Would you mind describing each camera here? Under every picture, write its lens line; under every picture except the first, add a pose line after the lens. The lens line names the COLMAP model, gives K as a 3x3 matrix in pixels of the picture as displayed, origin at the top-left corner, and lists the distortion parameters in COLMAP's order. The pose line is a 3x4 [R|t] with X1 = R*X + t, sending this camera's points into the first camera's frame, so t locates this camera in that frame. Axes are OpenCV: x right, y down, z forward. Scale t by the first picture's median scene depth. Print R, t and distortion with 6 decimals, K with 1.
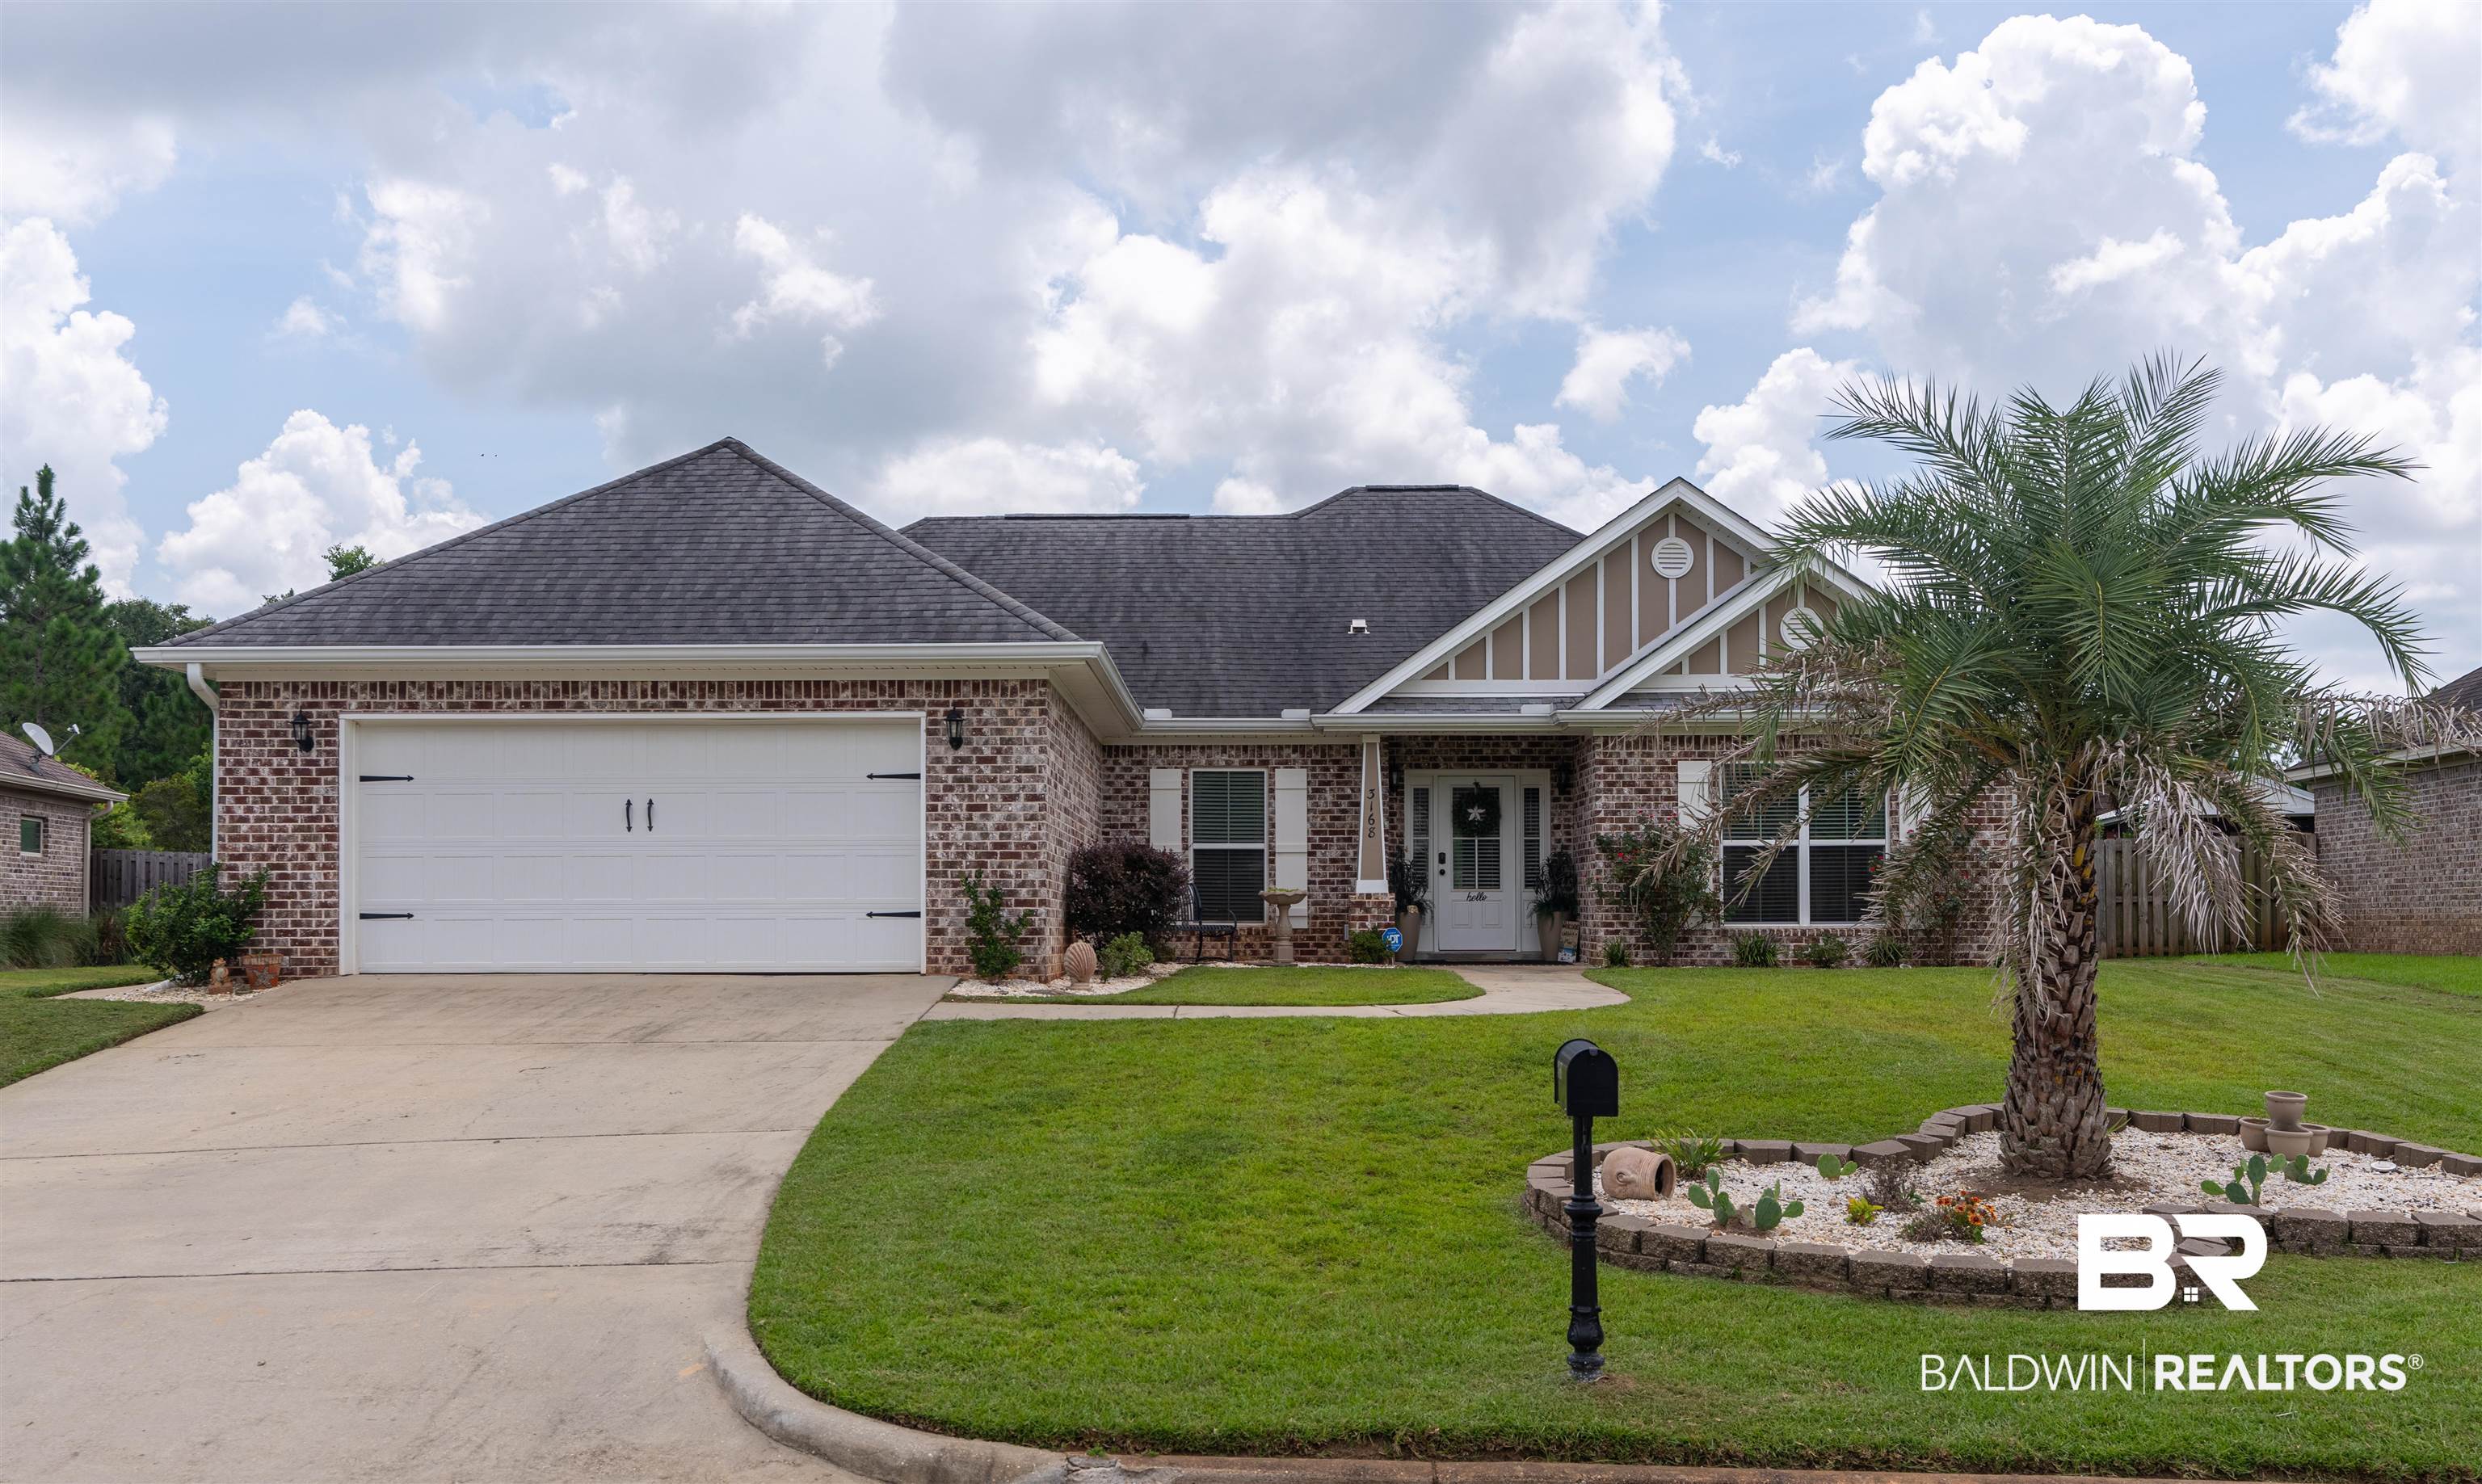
lens RADIAL K [[2476.5, 0, 1224.4], [0, 2476.5, 808.6], [0, 0, 1]] dist [-0.021478, 0.000000]
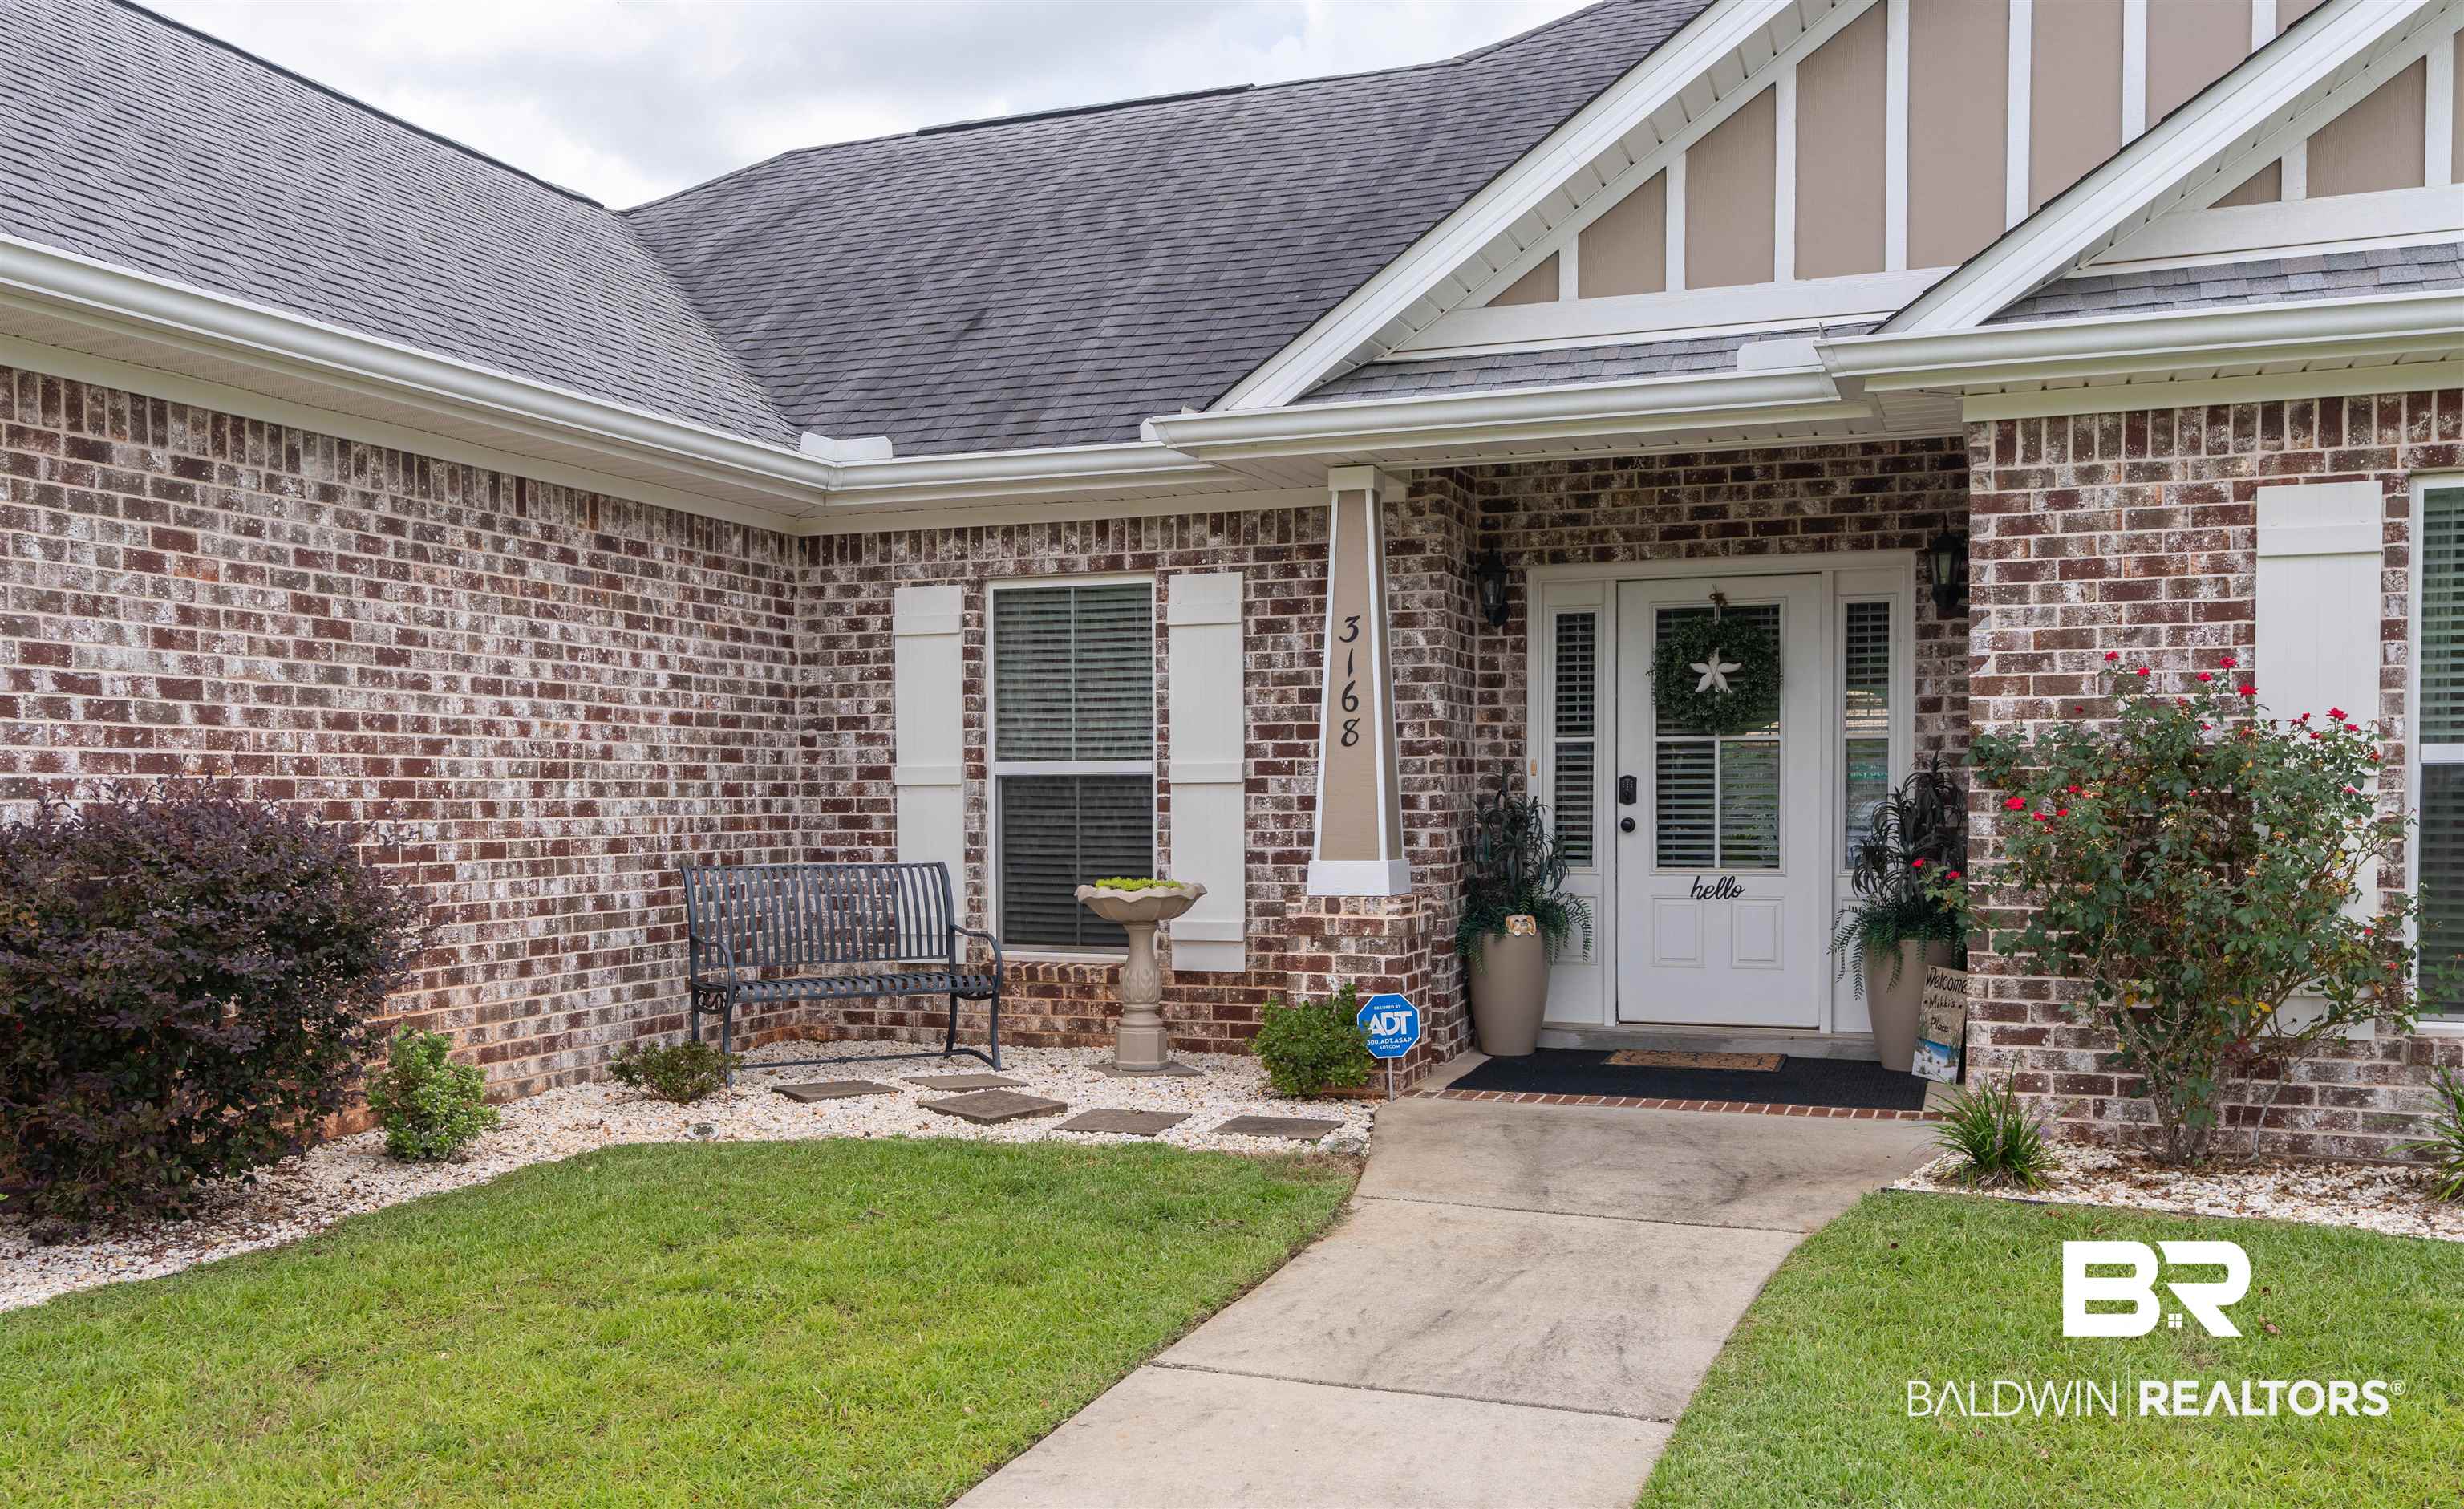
lens RADIAL K [[2148.0, 0, 1180.7], [0, 2148.0, 851.2], [0, 0, 1]] dist [0.014366, -0.014563]
pose [[0.934677, 0.004891, -0.355465, 0.154906], [0.023440, 0.996882, 0.075349, 0.002489], [0.354725, -0.078759, 0.931648, 0.706831]]
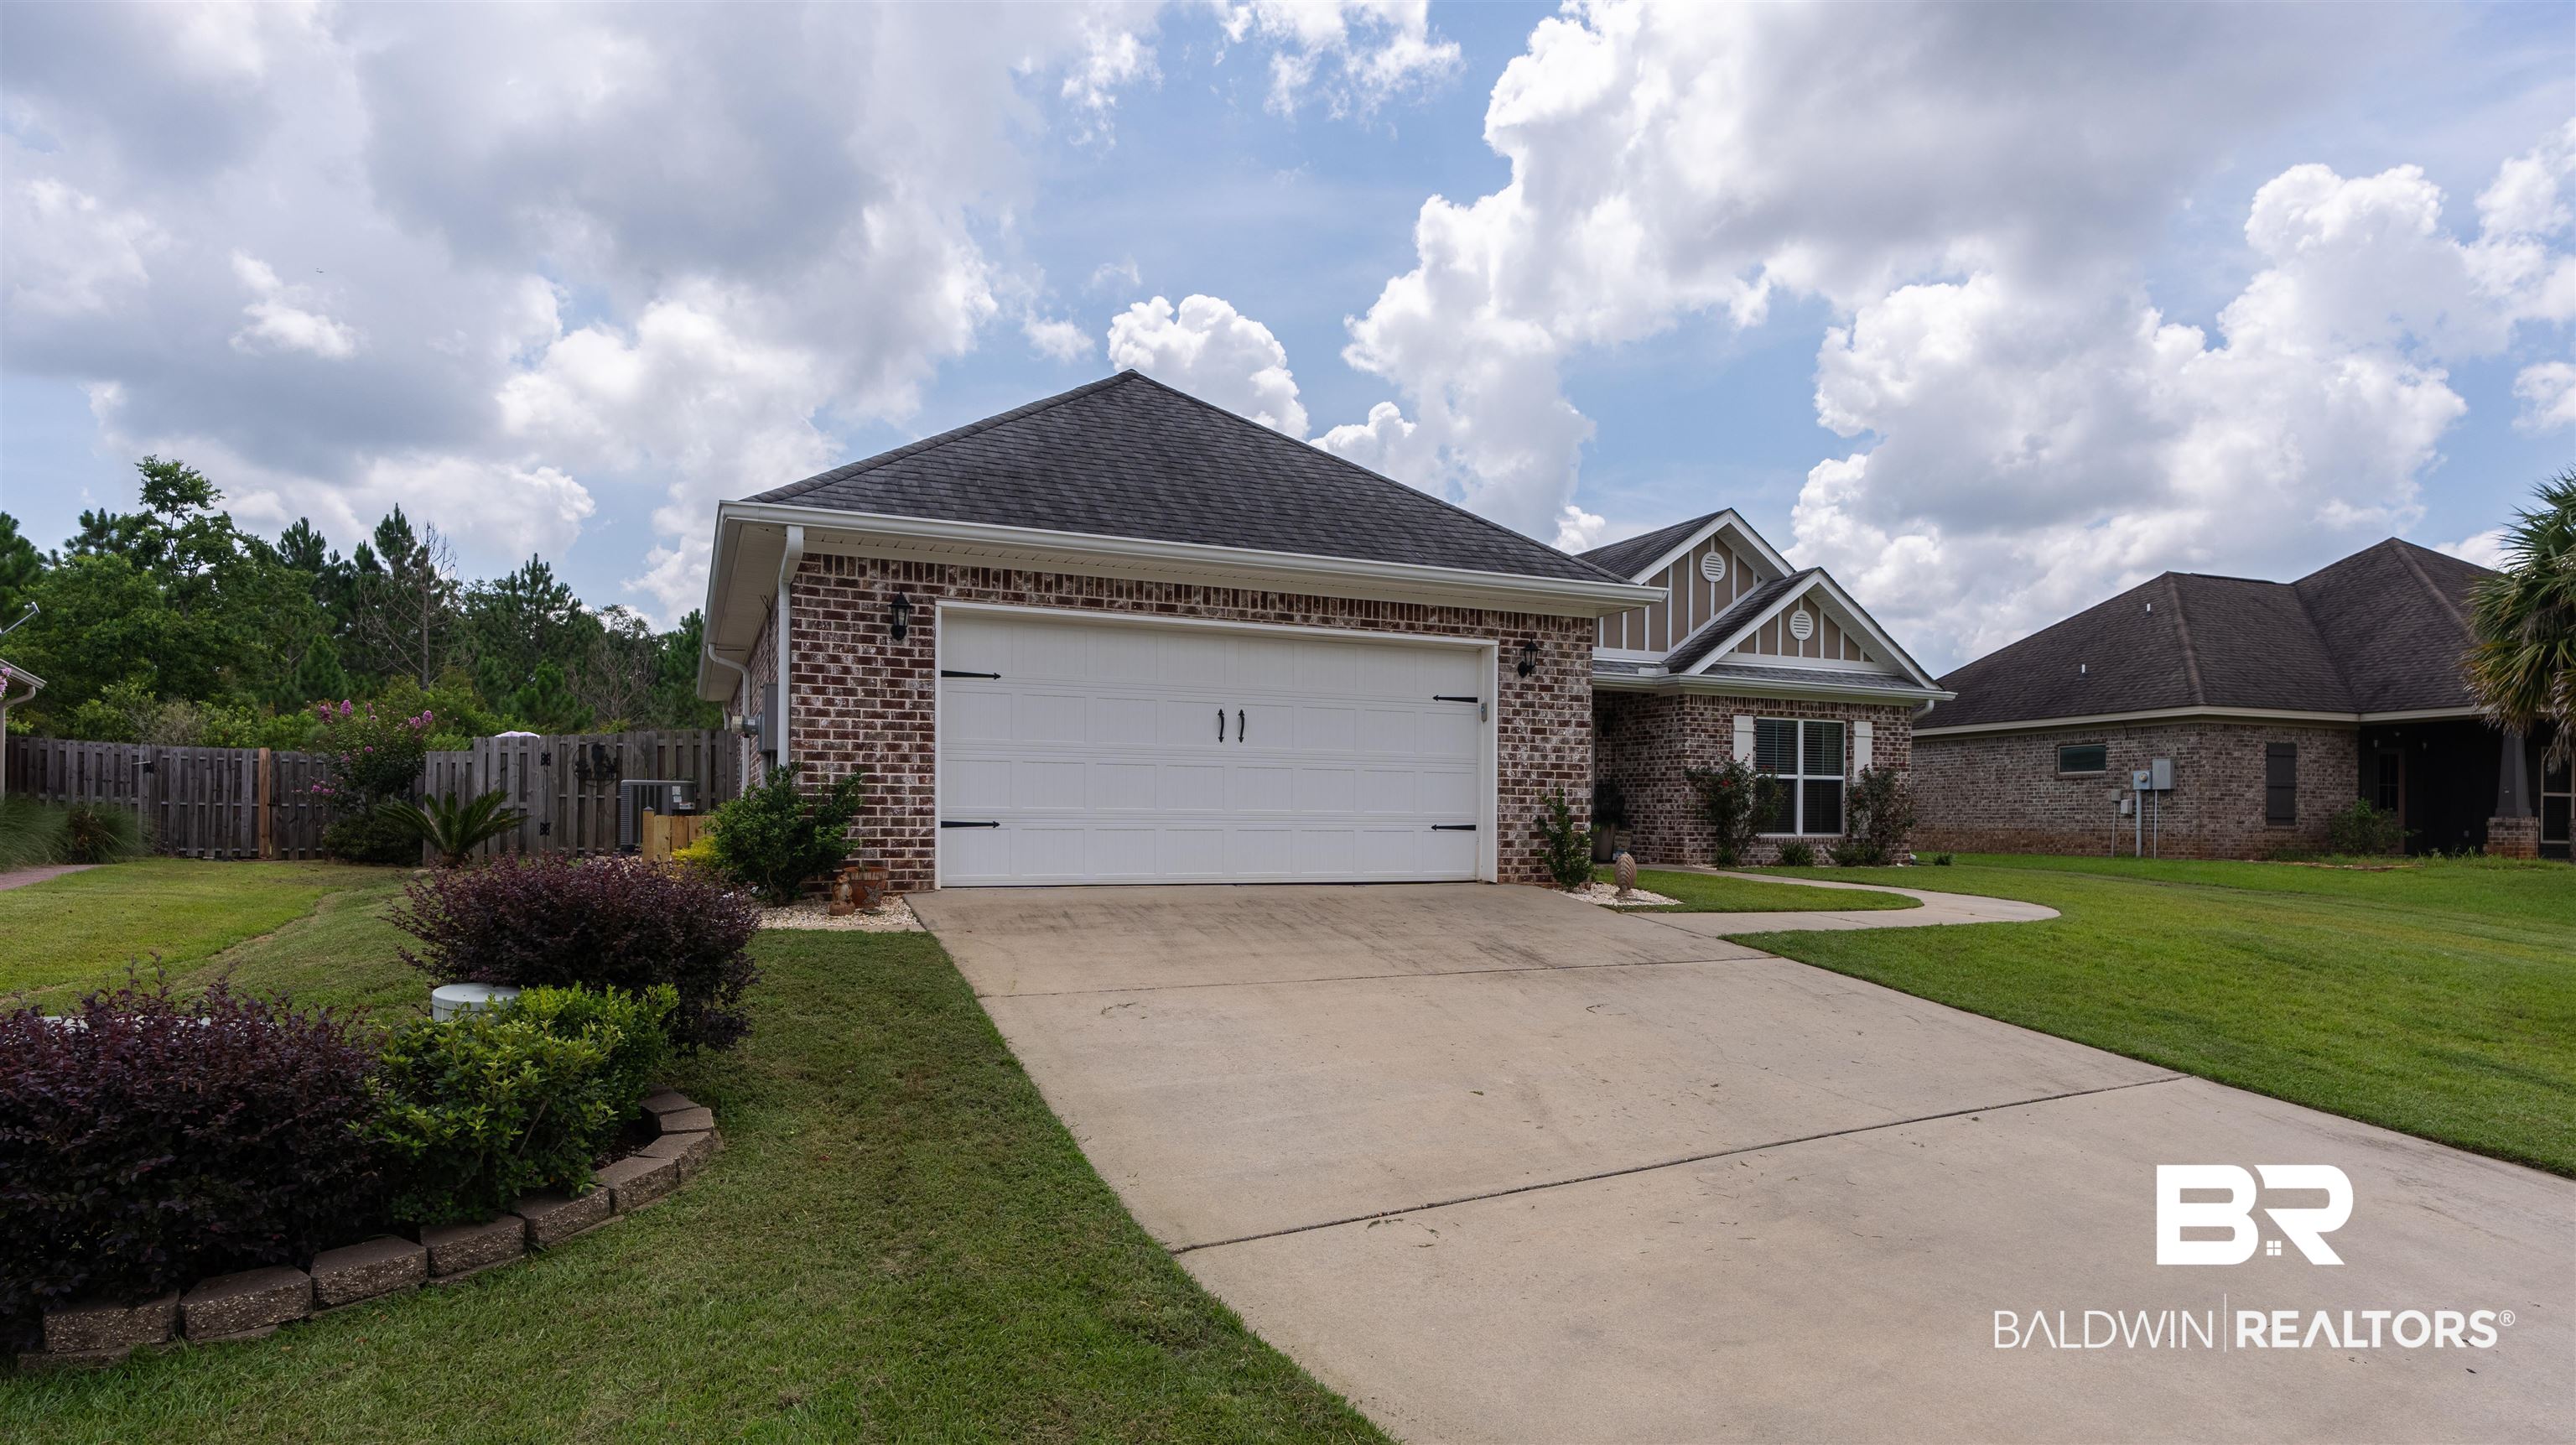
lens RADIAL K [[1512.7, 0, 1393.0], [0, 1512.7, 798.6], [0, 0, 1]] dist [-0.006149, 0.004175]
pose [[0.884714, 0.017127, 0.465819, -0.375494], [-0.032713, 0.999142, 0.025394, 0.011718], [-0.464985, -0.037705, 0.884516, 0.348542]]
